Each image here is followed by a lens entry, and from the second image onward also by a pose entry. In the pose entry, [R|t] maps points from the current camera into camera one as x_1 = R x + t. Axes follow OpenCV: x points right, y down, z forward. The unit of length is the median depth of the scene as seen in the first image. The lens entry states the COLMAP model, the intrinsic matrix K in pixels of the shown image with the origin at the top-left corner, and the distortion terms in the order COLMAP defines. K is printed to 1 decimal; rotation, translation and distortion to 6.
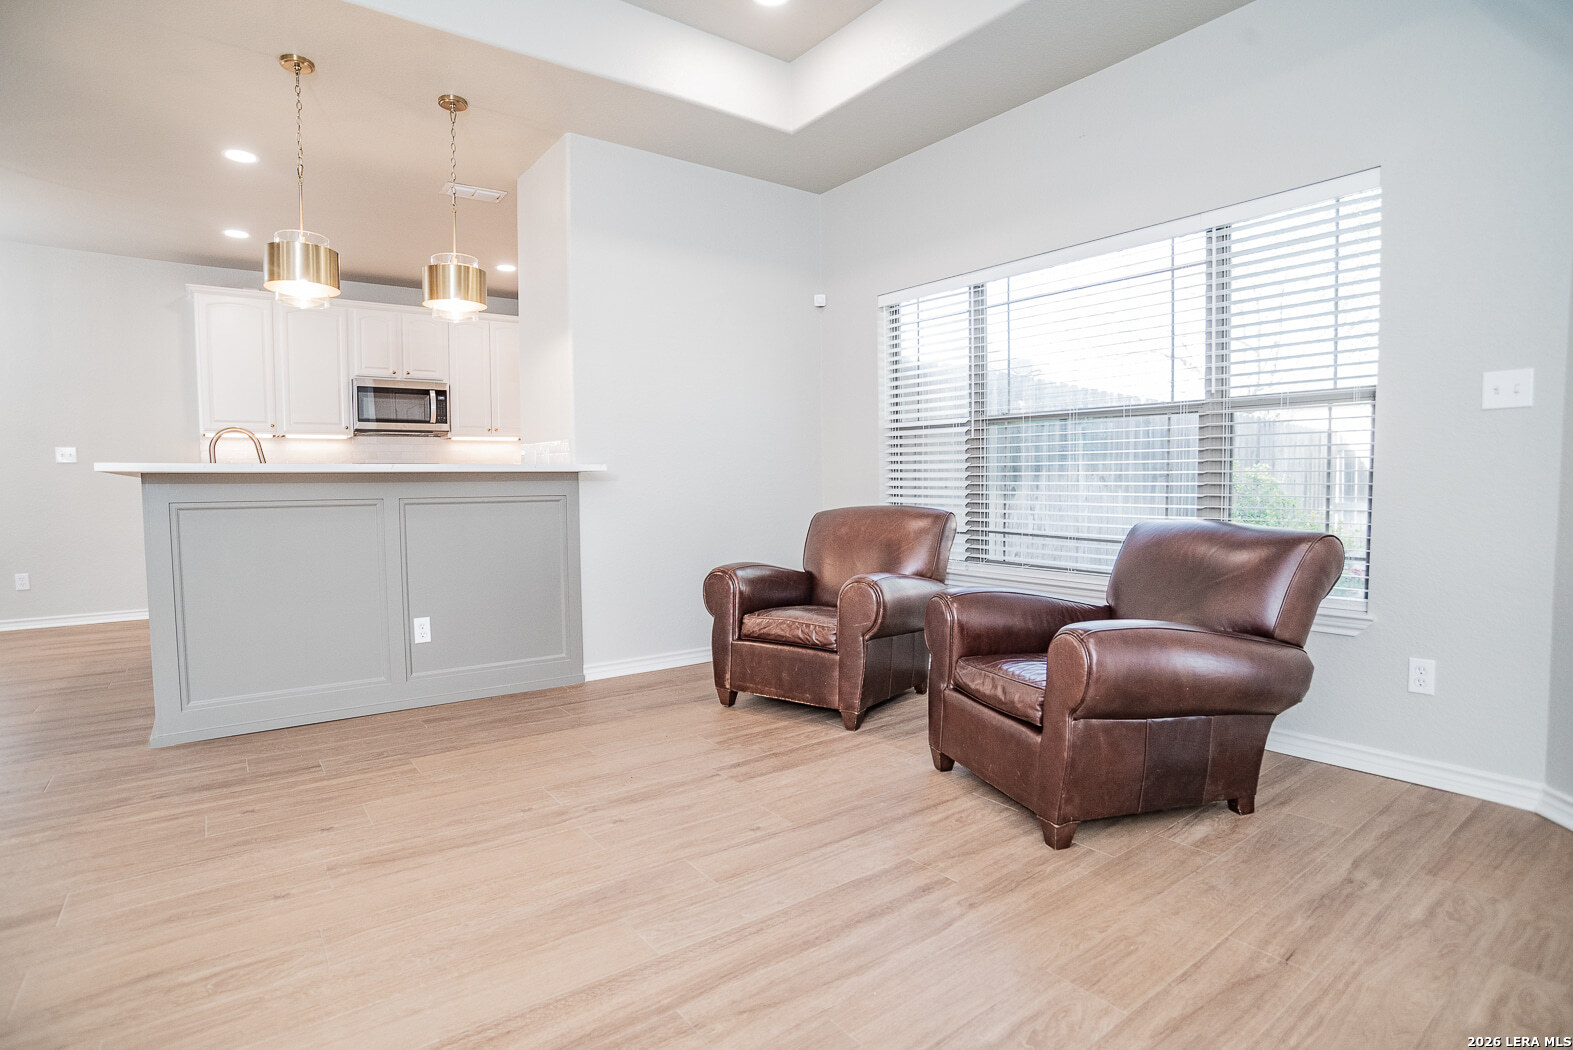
lens RADIAL K [[797.6, 0, 778.3], [0, 797.6, 532.0], [0, 0, 1]] dist [-0.101459, 0.044193]
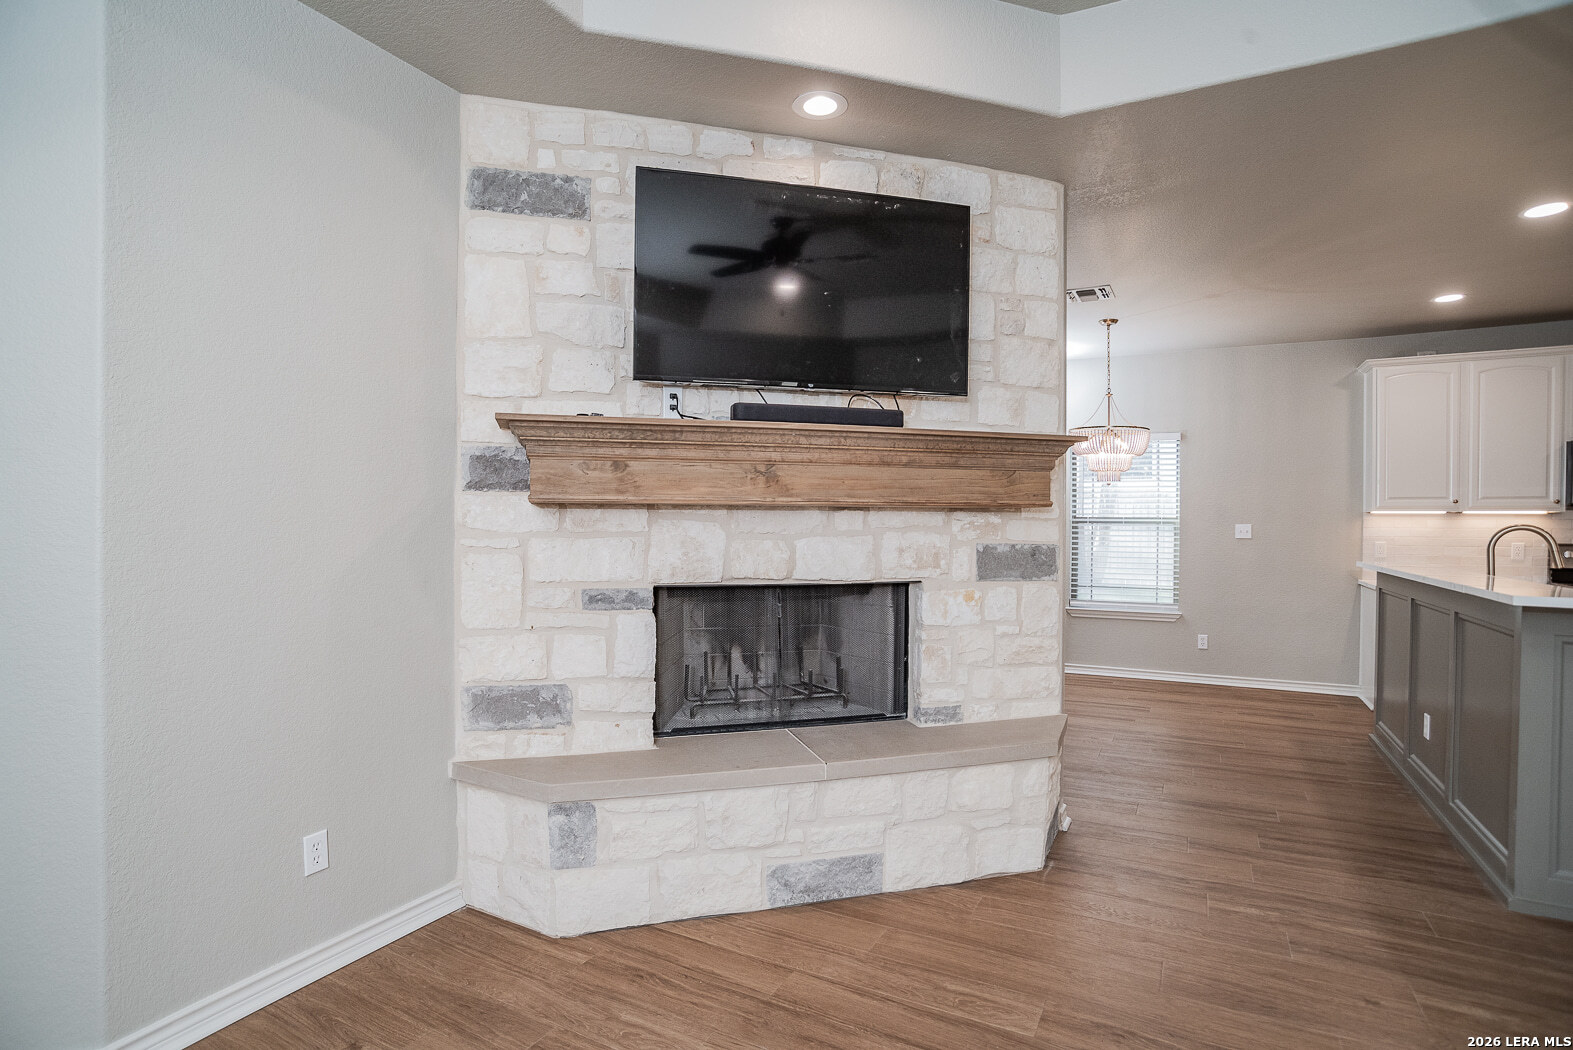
lens RADIAL K [[797.6, 0, 778.3], [0, 797.6, 532.0], [0, 0, 1]] dist [-0.101459, 0.044193]
pose [[0.426785, 0.022011, -0.904085, -0.409795], [-0.066733, 0.997745, -0.007211, -0.091446], [0.901887, 0.063410, 0.427292, -0.173014]]
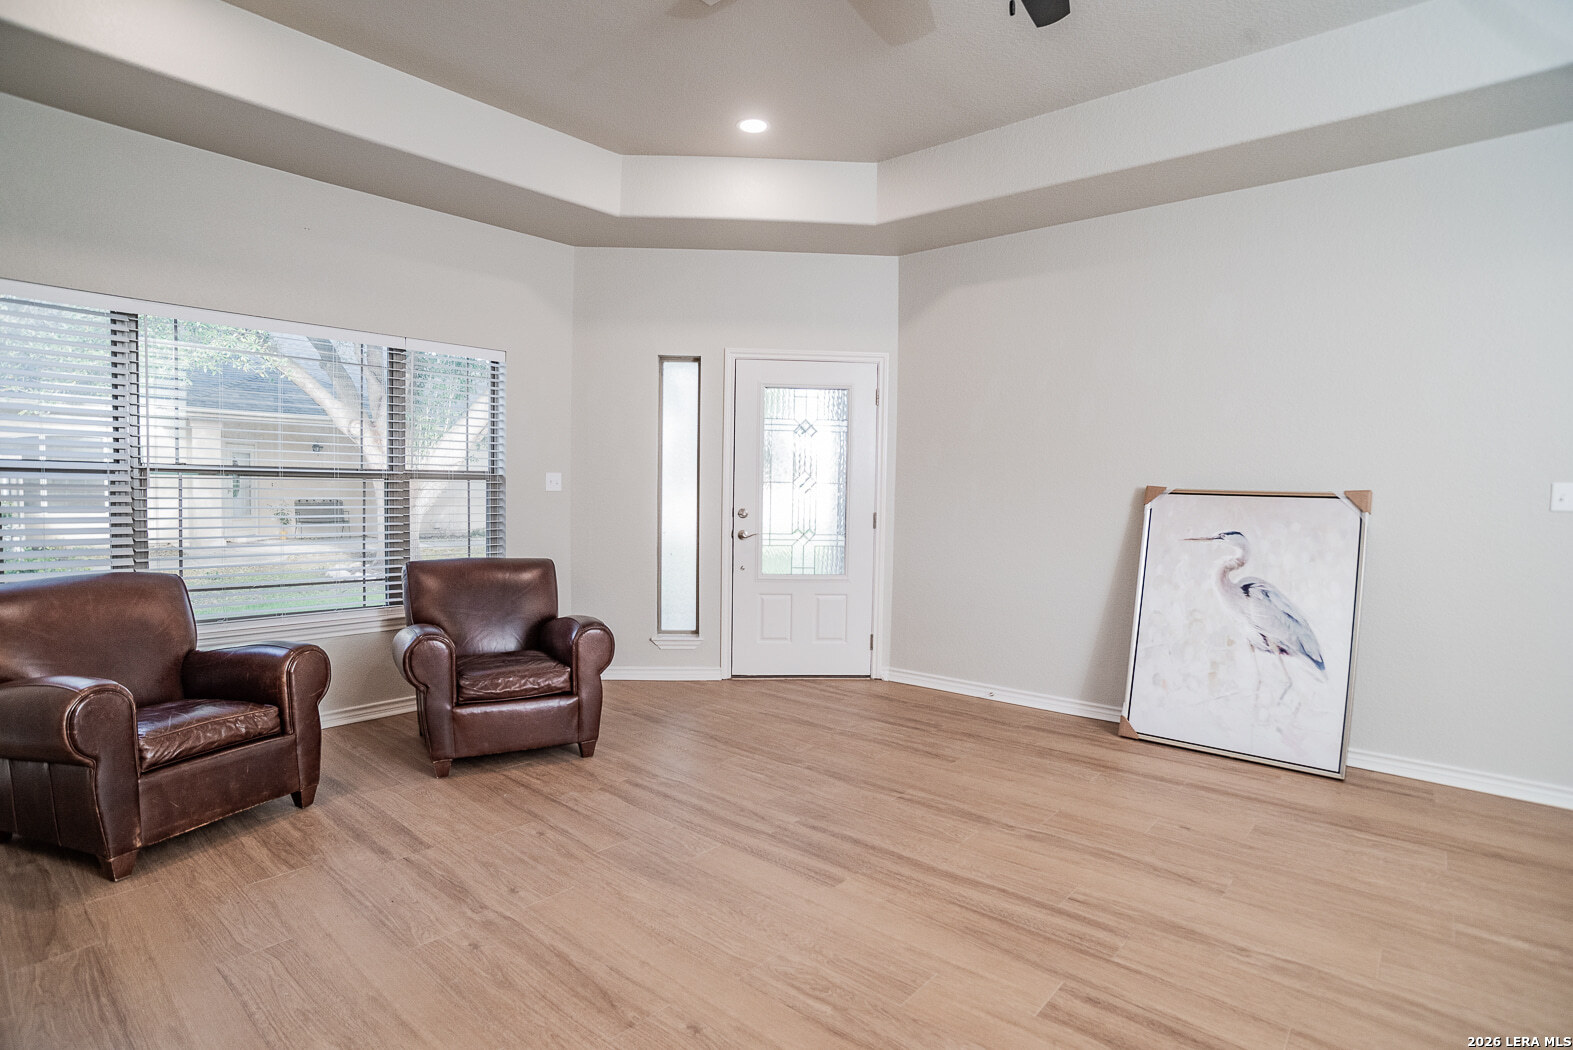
lens RADIAL K [[800.4, 0, 786.5], [0, 800.4, 525.0], [0, 0, 1]] dist [-0.073291, 0.034180]
pose [[-0.227361, -0.036238, 0.973136, -1.017642], [0.044405, 0.997882, 0.047534, -0.116474], [-0.972798, 0.054019, -0.225270, 0.683818]]
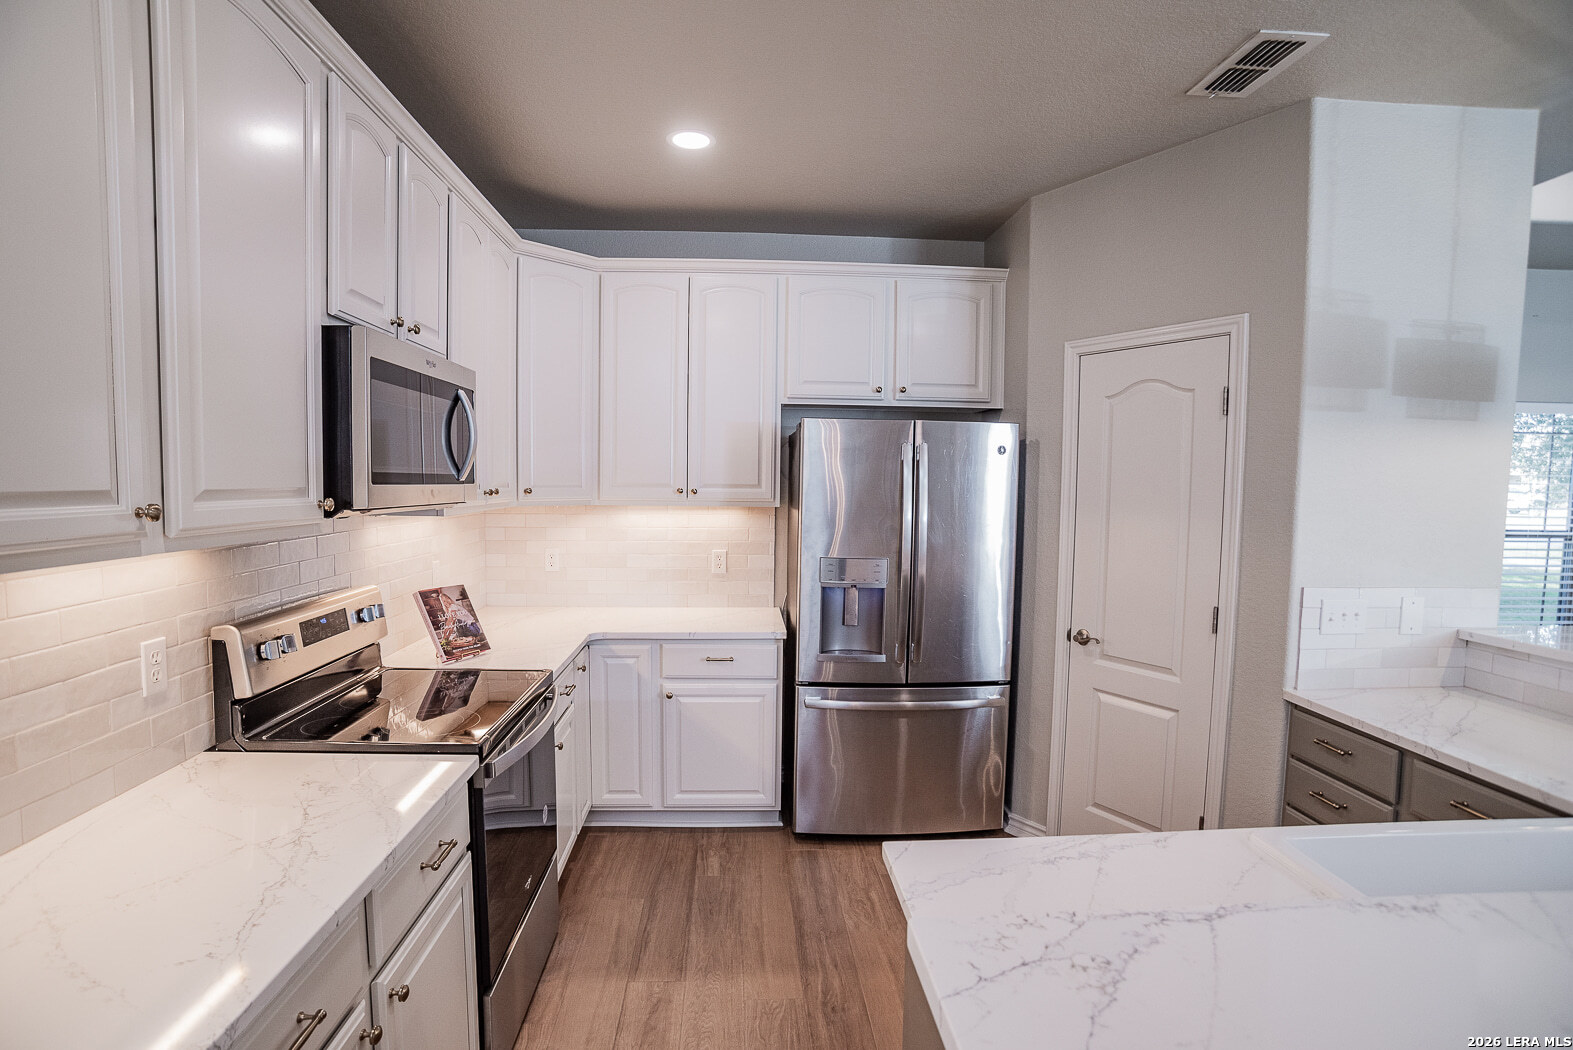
lens RADIAL K [[793.4, 0, 758.0], [0, 793.4, 532.1], [0, 0, 1]] dist [-0.095777, 0.043286]
pose [[0.564312, -0.039274, 0.824627, -1.498379], [0.034501, 0.999117, 0.023975, -0.273626], [-0.824840, 0.014921, 0.565169, 1.564538]]
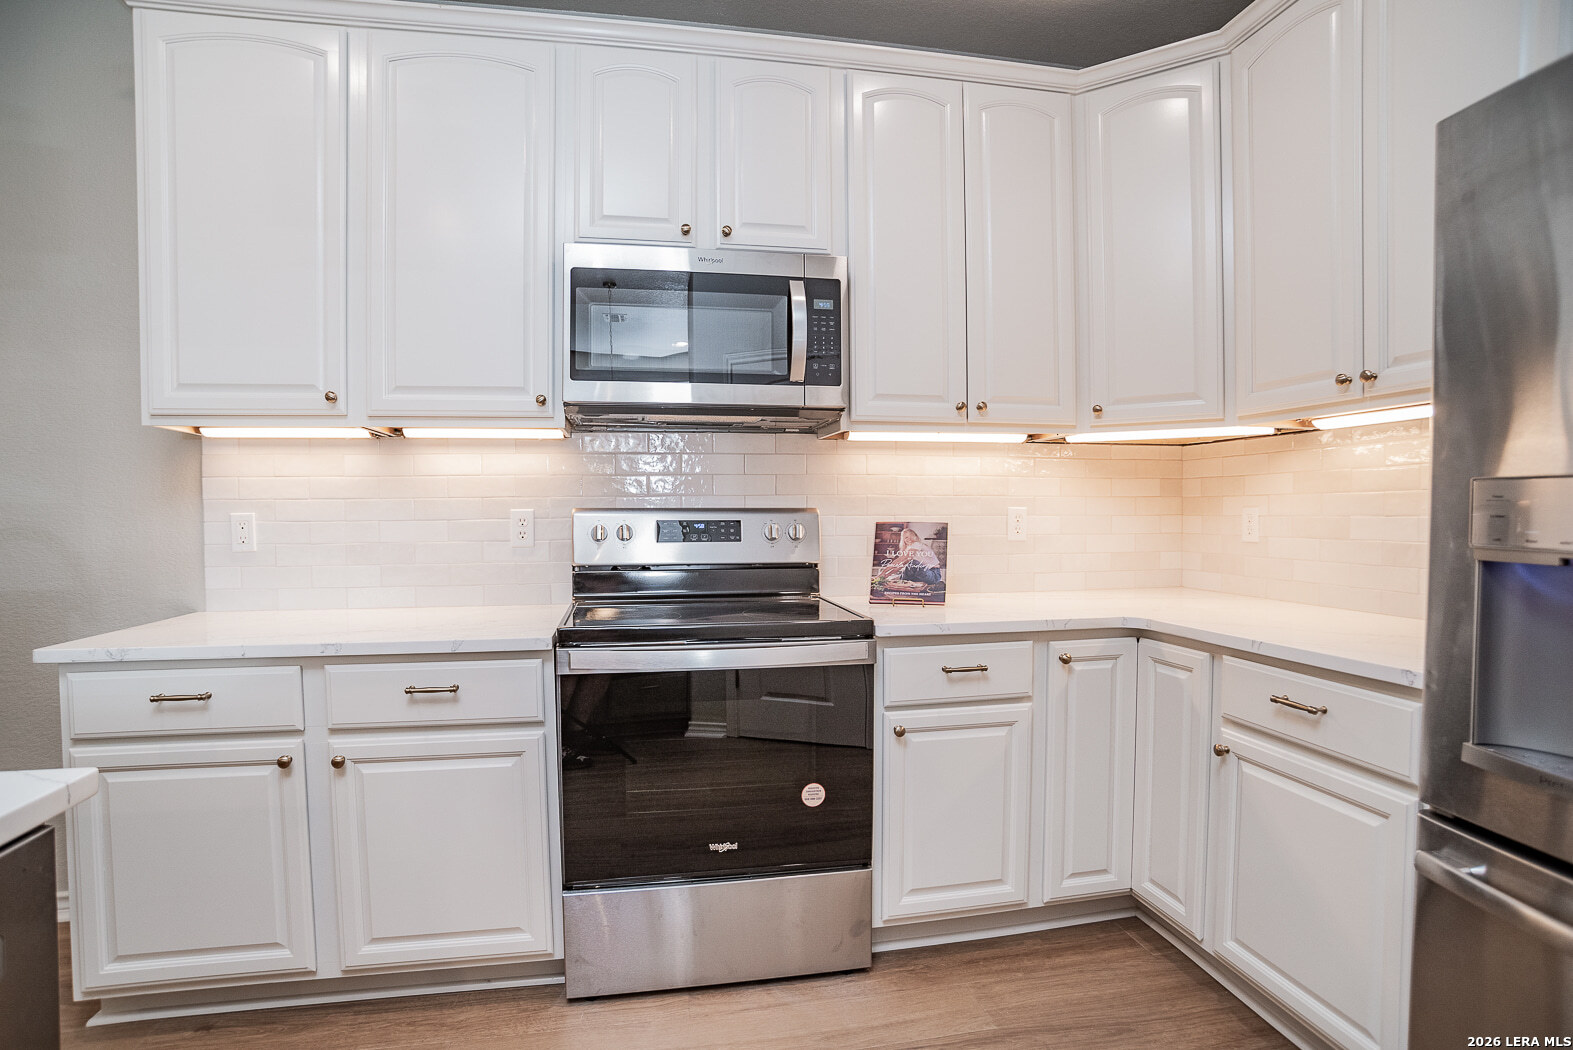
lens RADIAL K [[786.6, 0, 780.7], [0, 786.6, 534.5], [0, 0, 1]] dist [-0.096864, 0.041480]
pose [[0.903271, 0.021080, -0.428551, -0.708070], [-0.030571, 0.999416, -0.015274, -0.167528], [0.427979, 0.026898, 0.903388, 1.622343]]
